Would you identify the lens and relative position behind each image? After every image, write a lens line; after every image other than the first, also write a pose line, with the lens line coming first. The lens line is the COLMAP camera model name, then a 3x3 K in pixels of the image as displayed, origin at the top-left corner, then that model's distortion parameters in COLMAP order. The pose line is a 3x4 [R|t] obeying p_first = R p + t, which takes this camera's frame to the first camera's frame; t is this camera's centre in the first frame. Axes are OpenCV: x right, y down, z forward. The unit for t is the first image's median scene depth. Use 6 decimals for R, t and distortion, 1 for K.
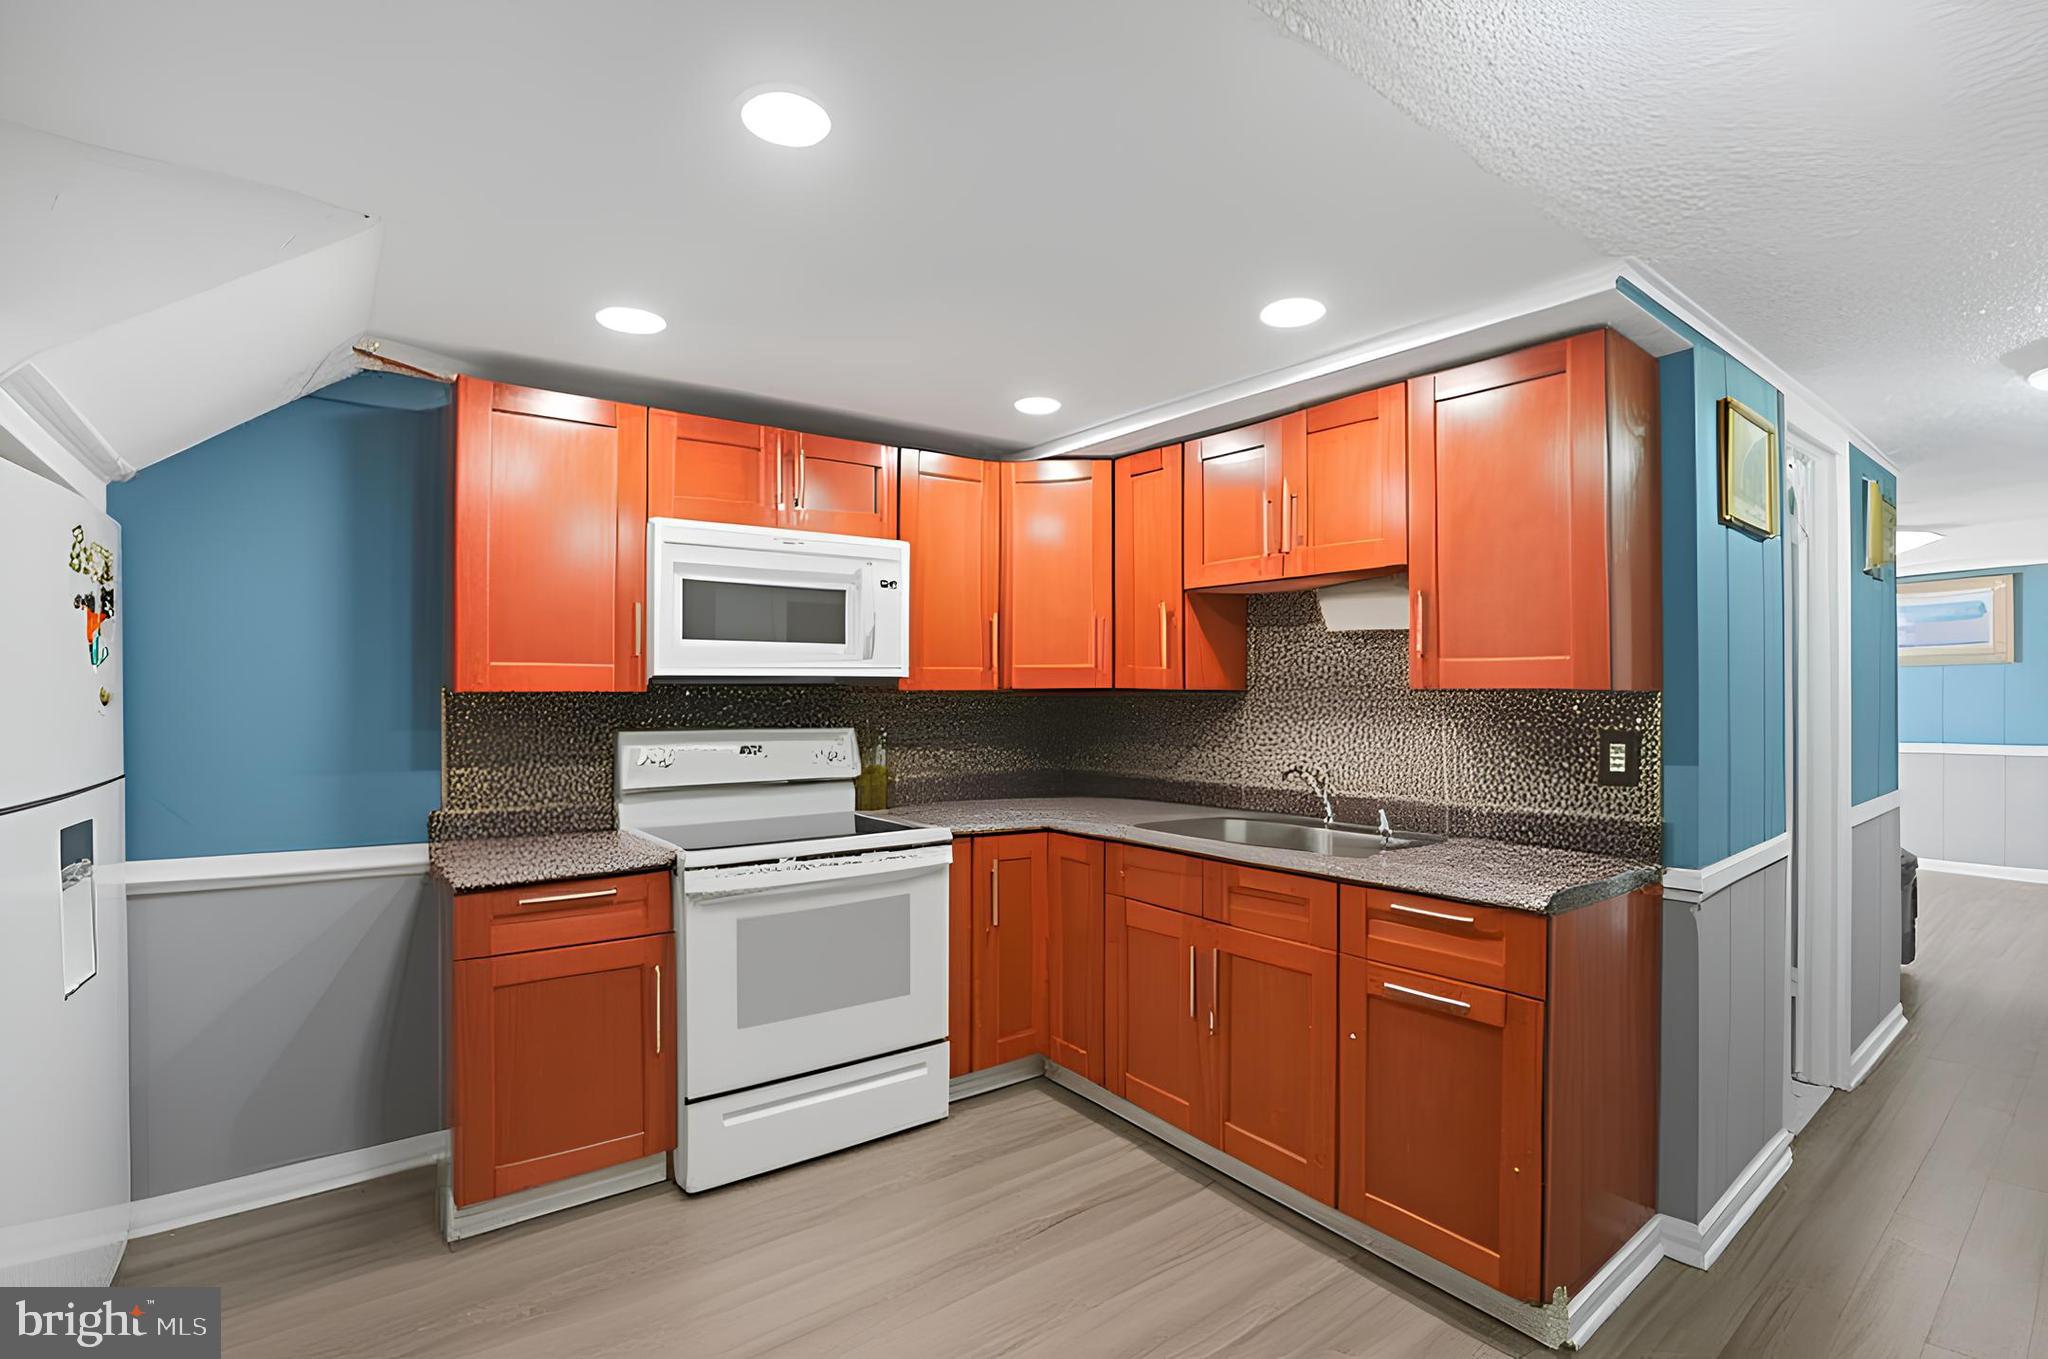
lens RADIAL K [[961.8, 0, 1036.0], [0, 961.8, 682.2], [0, 0, 1]] dist [-0.060553, 0.024039]
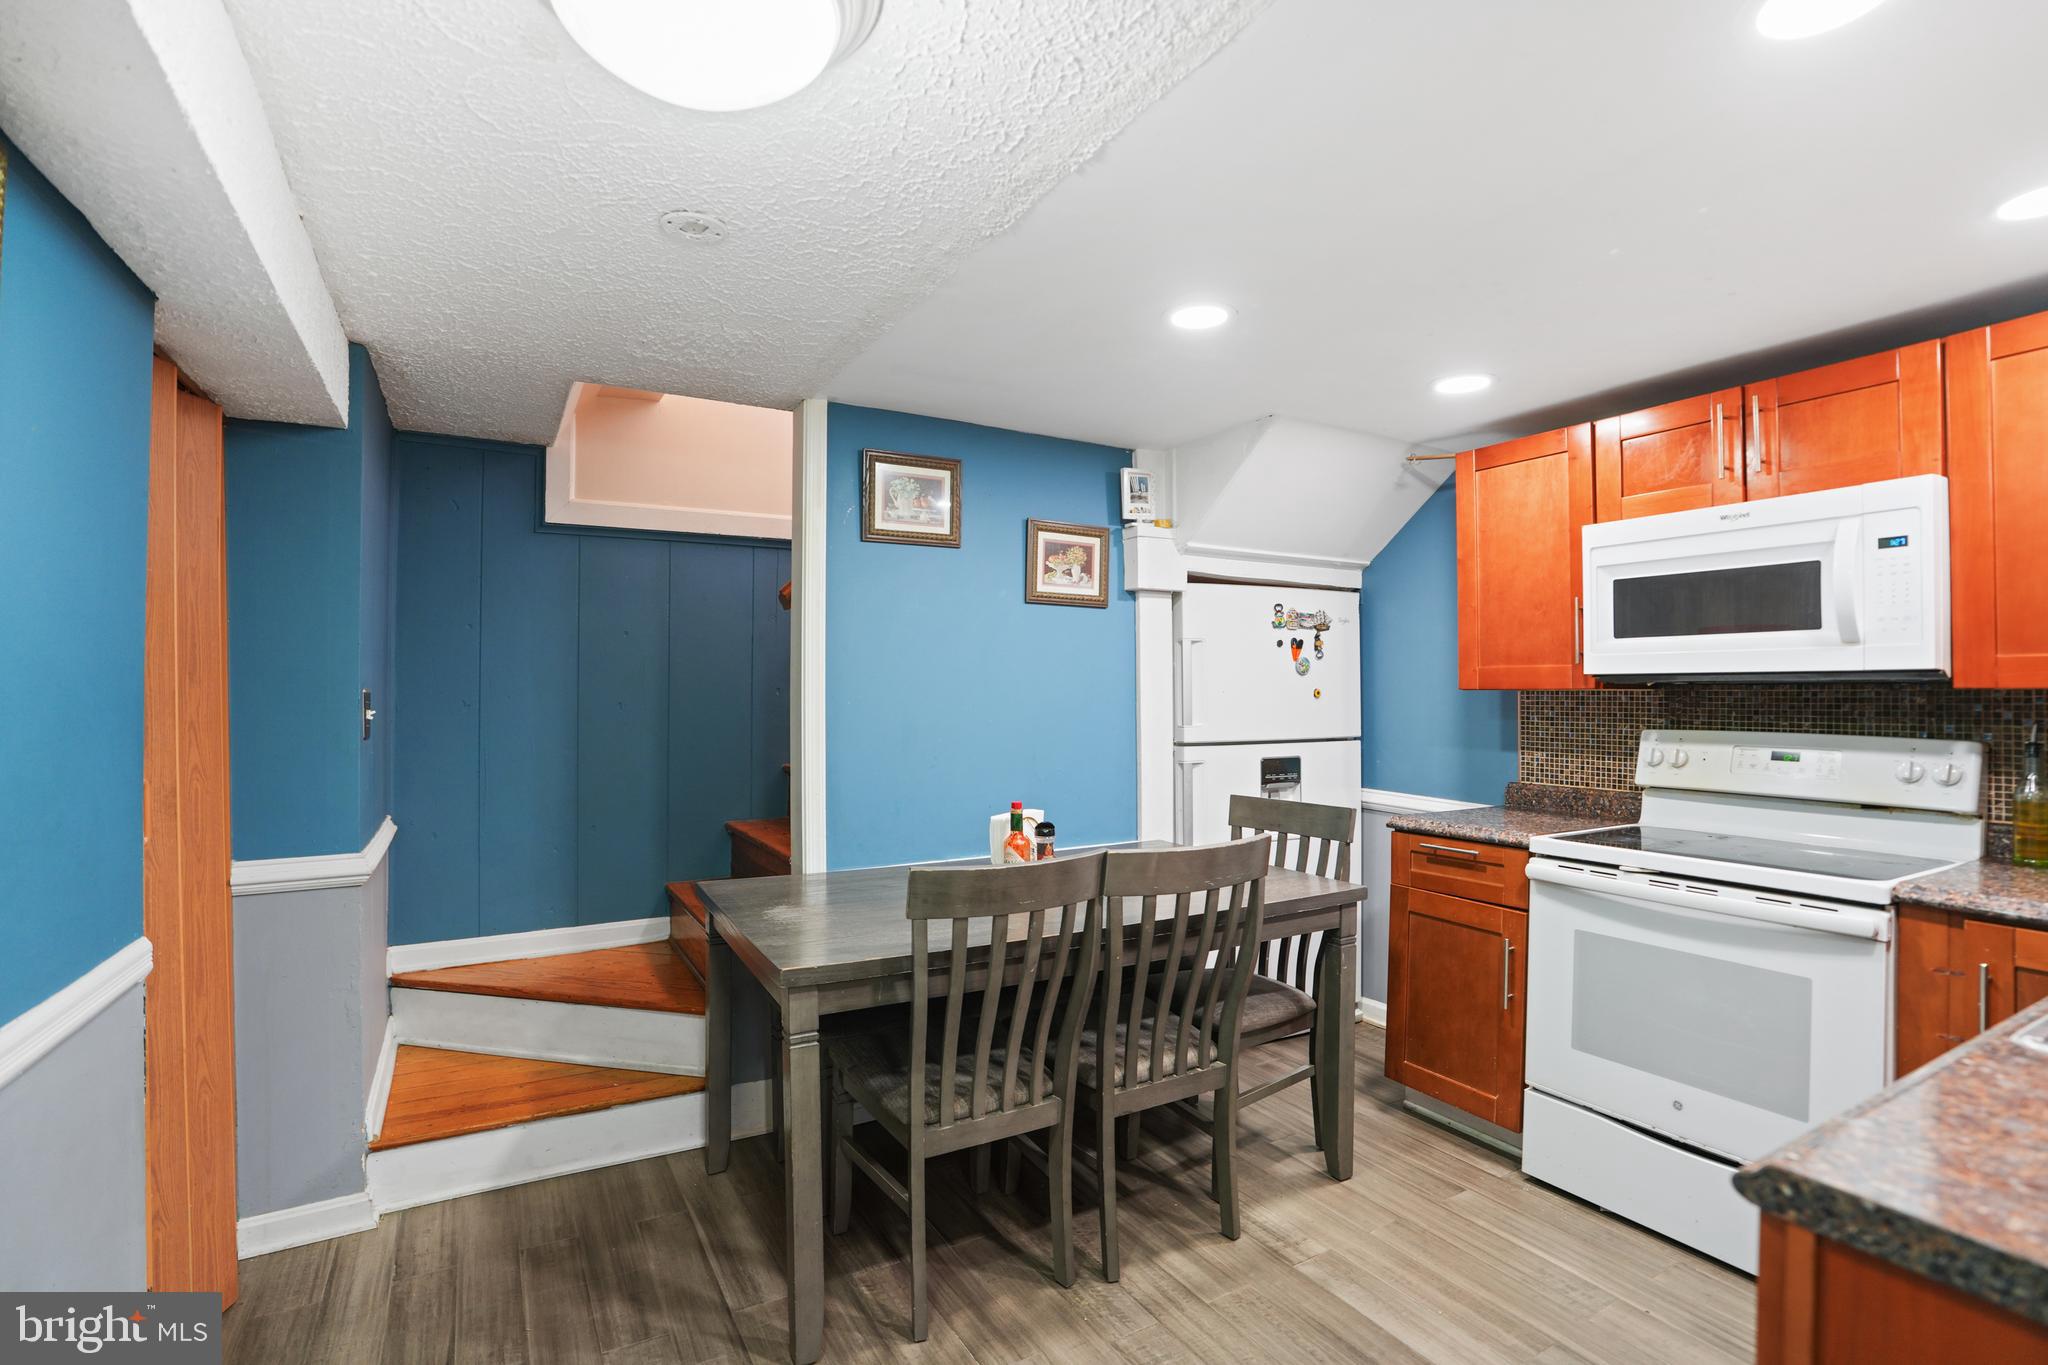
lens RADIAL K [[961.8, 0, 1036.0], [0, 961.8, 685.2], [0, 0, 1]] dist [-0.060553, 0.024039]
pose [[-0.091280, -0.003697, -0.995818, 0.628572], [0.011391, 0.999924, -0.004756, 0.001791], [0.995760, -0.011777, -0.091231, 0.440711]]
